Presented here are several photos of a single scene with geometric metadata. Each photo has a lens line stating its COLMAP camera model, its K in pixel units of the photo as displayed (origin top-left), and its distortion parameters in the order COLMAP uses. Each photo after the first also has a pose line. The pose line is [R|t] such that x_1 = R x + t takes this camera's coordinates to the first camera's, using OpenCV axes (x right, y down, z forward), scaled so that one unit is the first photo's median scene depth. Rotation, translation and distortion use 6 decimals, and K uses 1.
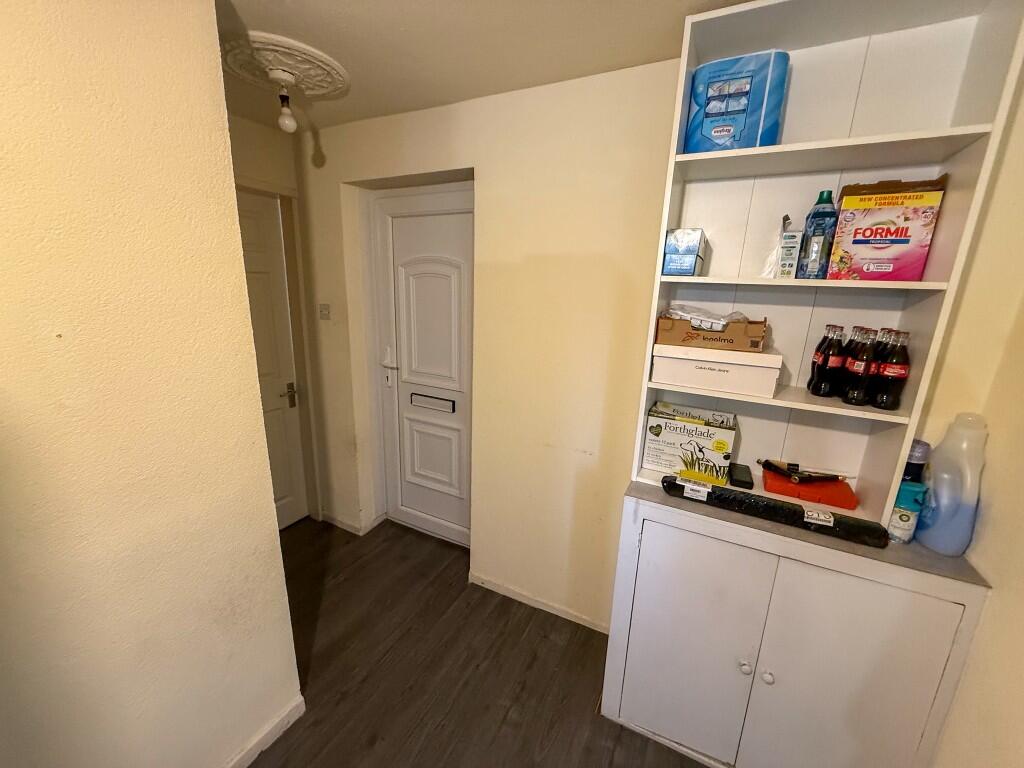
lens RADIAL K [[406.9, 0, 511.0], [0, 406.9, 386.3], [0, 0, 1]] dist [-0.000263, -0.000044]
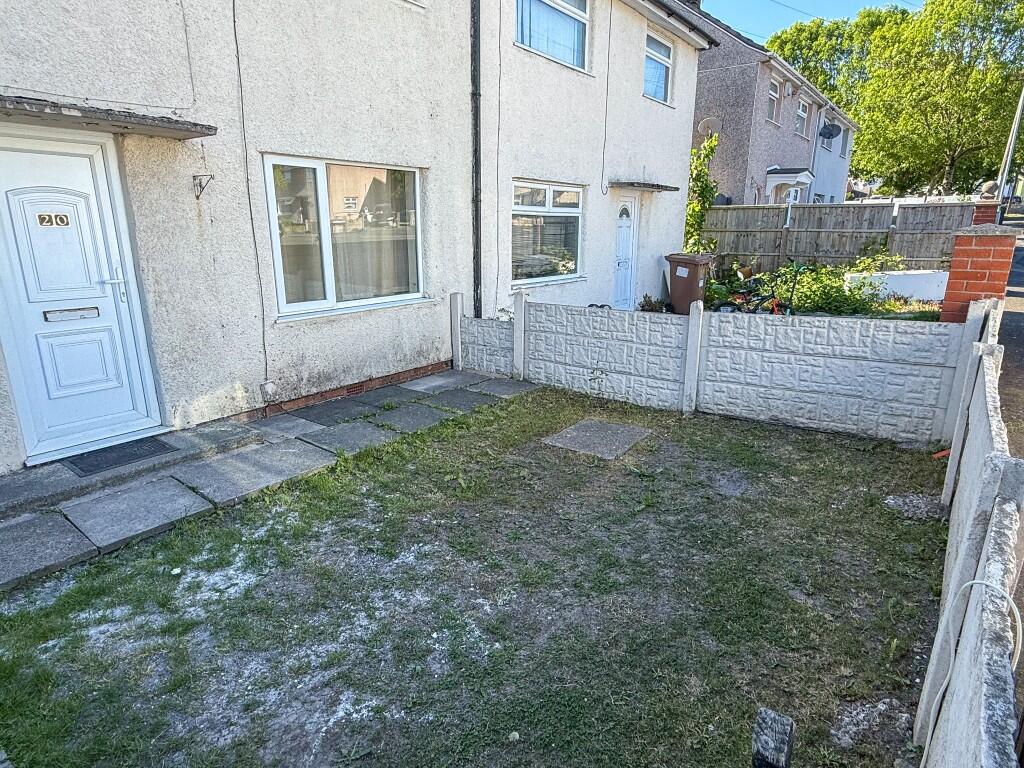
lens RADIAL K [[595.4, 0, 515.2], [0, 595.4, 388.1], [0, 0, 1]] dist [0.003683, 0.001814]
pose [[0.166725, -0.292593, 0.941590, -3.130453], [0.238717, 0.938524, 0.249371, 0.217470], [-0.956670, 0.183197, 0.226323, -1.077689]]
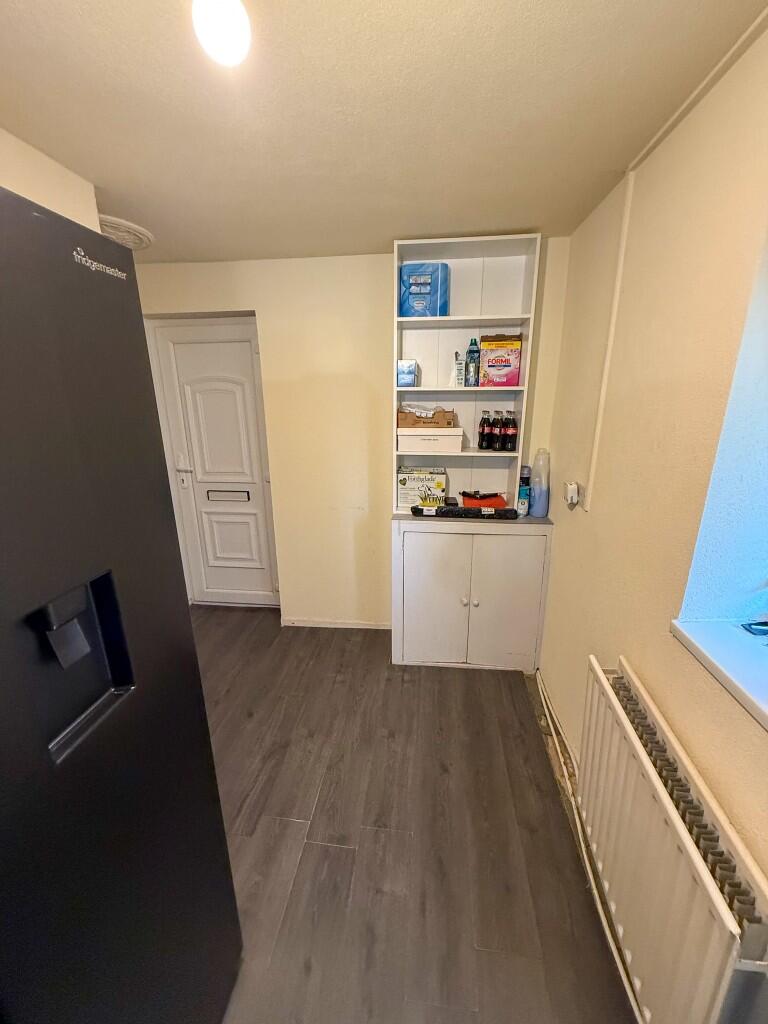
lens RADIAL K [[406.9, 0, 382.8], [0, 406.9, 512.9], [0, 0, 1]] dist [-0.000263, -0.000044]
pose [[0.934463, -0.135158, 0.329412, -0.317798], [0.122093, 0.990695, 0.060135, 0.140393], [-0.334474, -0.015975, 0.942270, -0.595237]]
